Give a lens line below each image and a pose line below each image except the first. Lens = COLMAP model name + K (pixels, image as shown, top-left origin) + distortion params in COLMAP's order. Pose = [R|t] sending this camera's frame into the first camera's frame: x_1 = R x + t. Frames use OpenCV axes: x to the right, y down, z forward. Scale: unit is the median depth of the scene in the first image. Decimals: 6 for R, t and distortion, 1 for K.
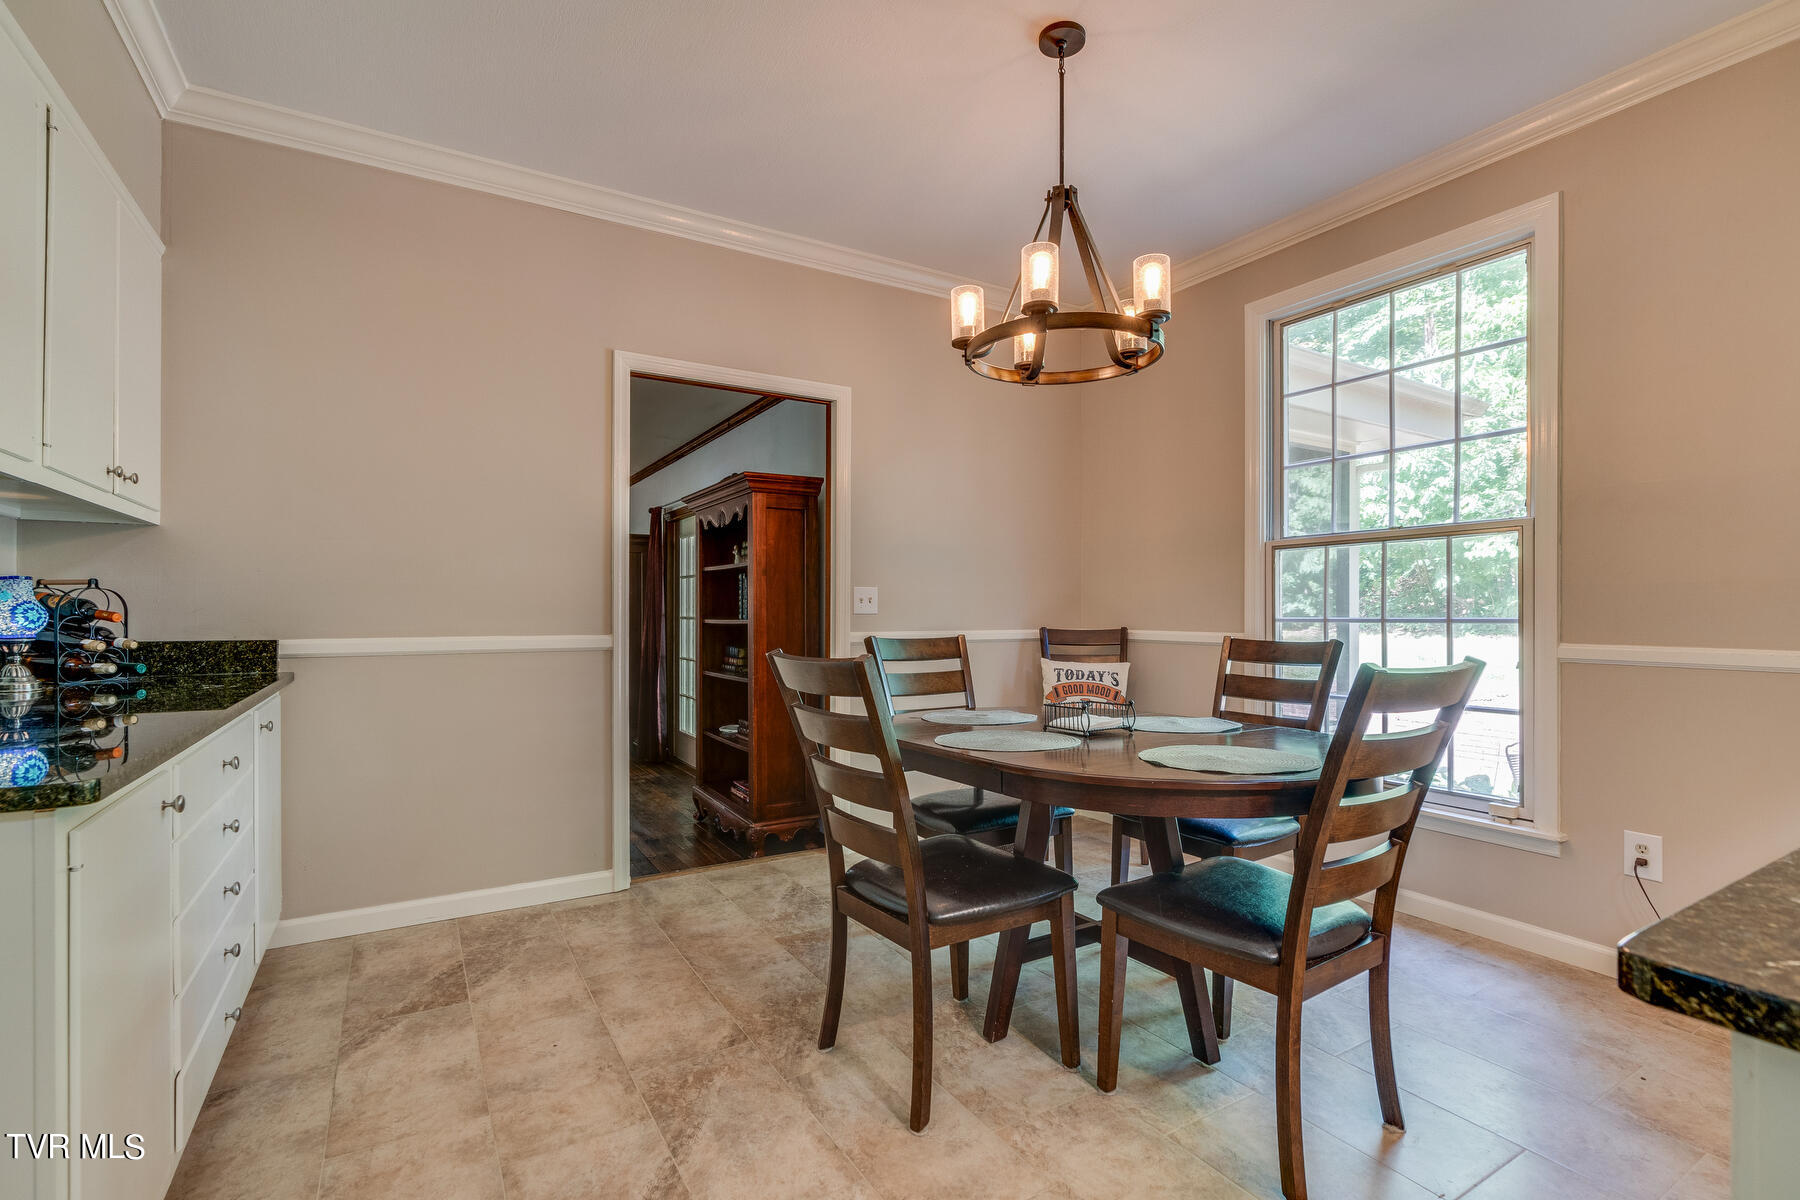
lens RADIAL K [[820.0, 0, 900.3], [0, 820.0, 616.3], [0, 0, 1]] dist [-0.011170, 0.000567]
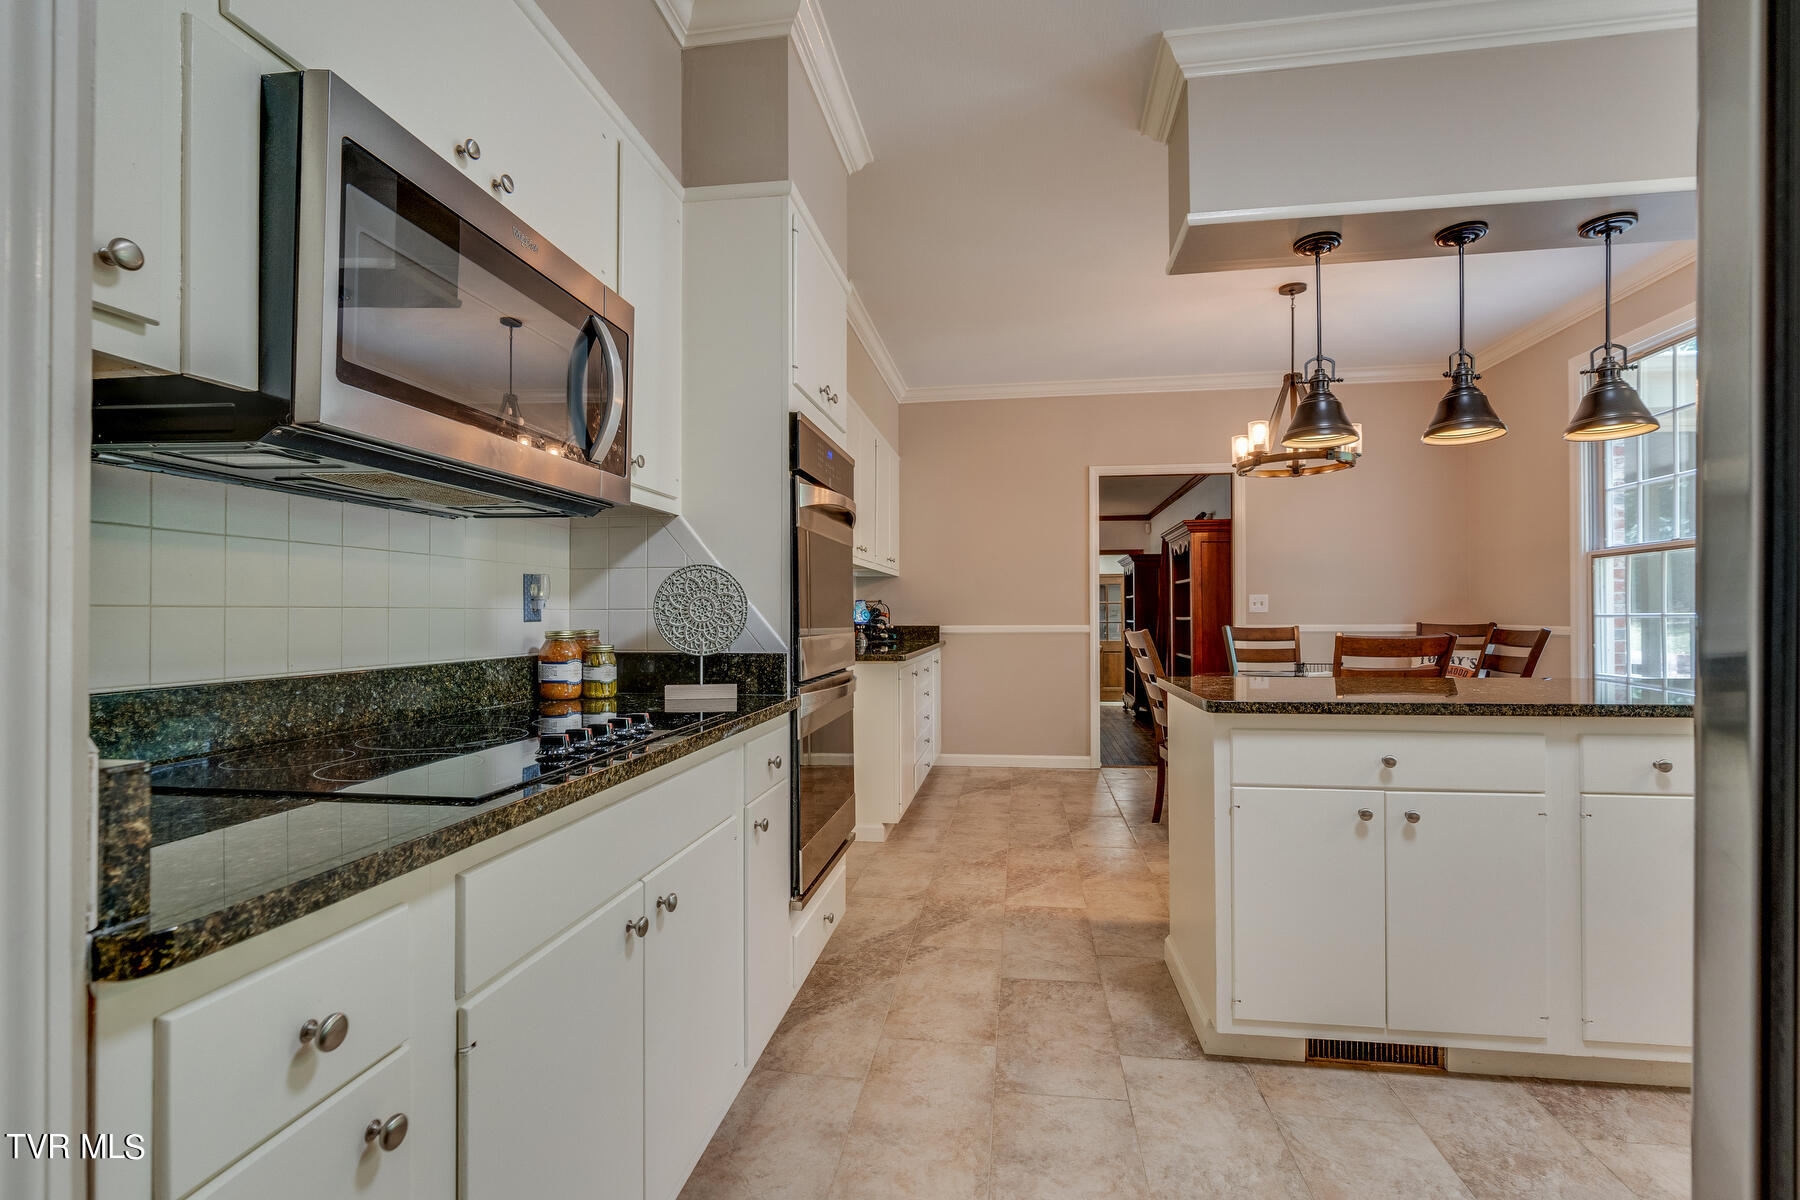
lens RADIAL K [[820.0, 0, 902.1], [0, 820.0, 607.5], [0, 0, 1]] dist [-0.011170, 0.000567]
pose [[0.771103, -0.008880, -0.636649, 0.493709], [0.002086, 0.999933, -0.011420, 0.004274], [0.636707, 0.007478, 0.771069, -0.670813]]
